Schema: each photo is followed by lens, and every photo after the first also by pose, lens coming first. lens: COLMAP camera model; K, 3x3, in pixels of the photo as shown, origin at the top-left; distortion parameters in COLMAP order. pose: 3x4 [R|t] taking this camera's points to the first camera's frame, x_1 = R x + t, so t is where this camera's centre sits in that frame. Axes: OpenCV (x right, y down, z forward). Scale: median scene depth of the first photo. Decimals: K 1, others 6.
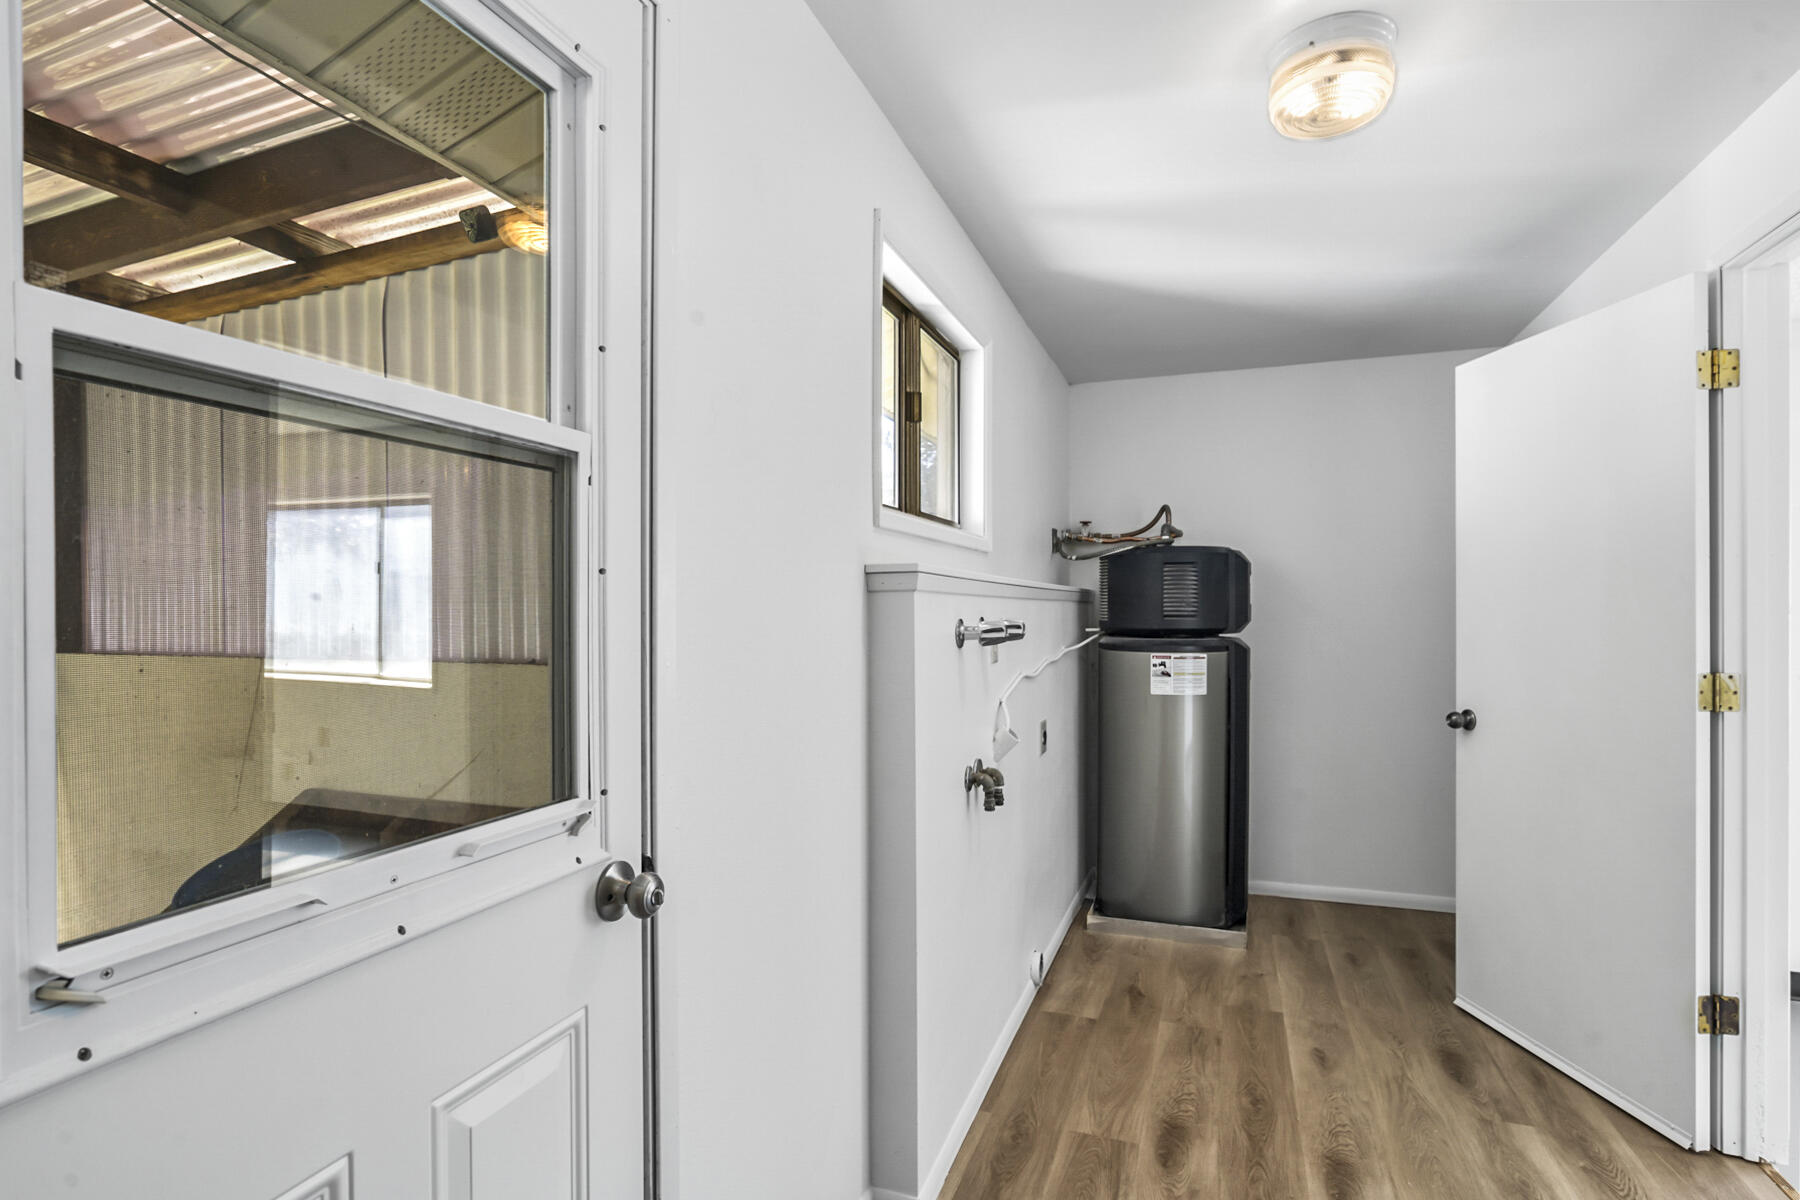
lens RADIAL K [[914.8, 0, 900.0], [0, 914.8, 600.0], [0, 0, 1]] dist [-0.031210, 0.016645]
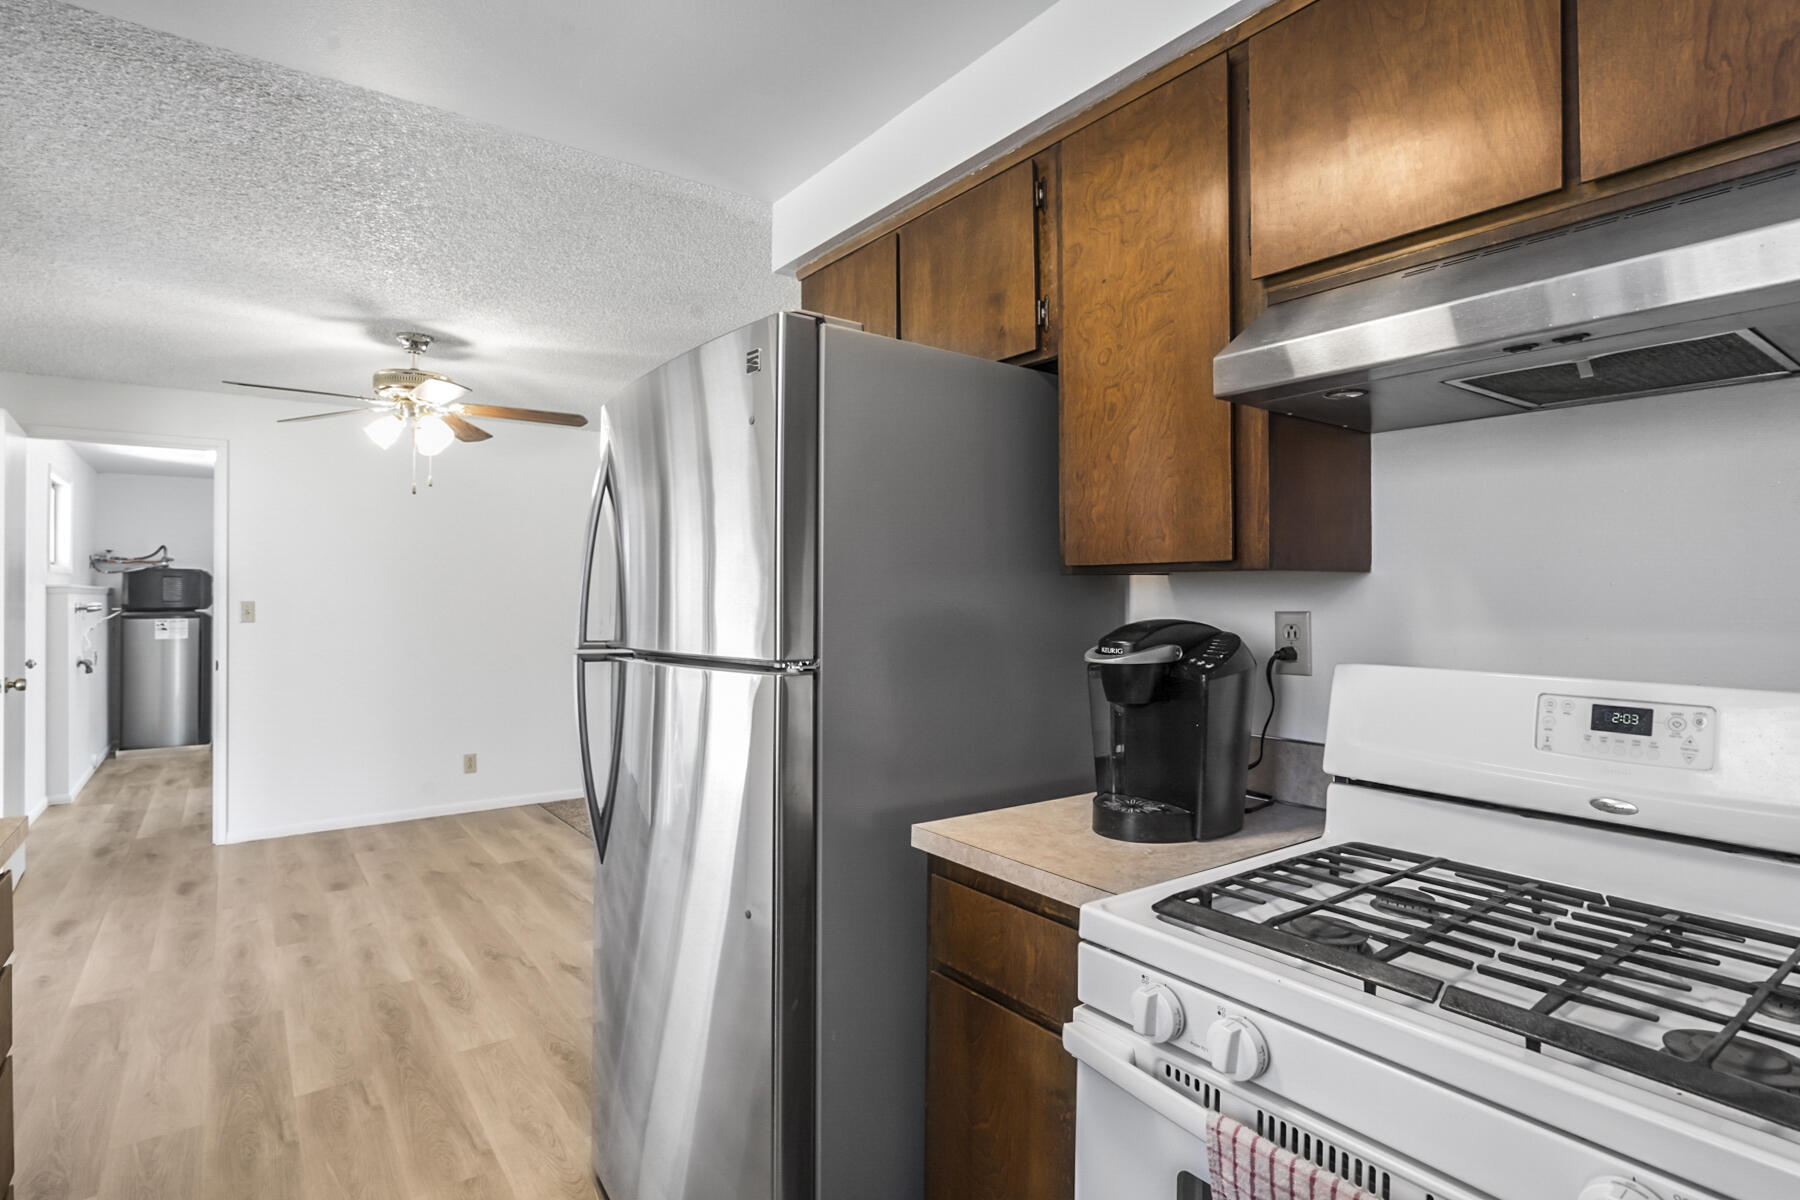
lens RADIAL K [[914.8, 0, 900.0], [0, 914.8, 600.0], [0, 0, 1]] dist [-0.031210, 0.016645]
pose [[0.546914, -0.001030, 0.837188, -0.496608], [-0.014322, 0.999841, 0.010587, -0.030847], [-0.837066, -0.017780, 0.546812, -1.477648]]
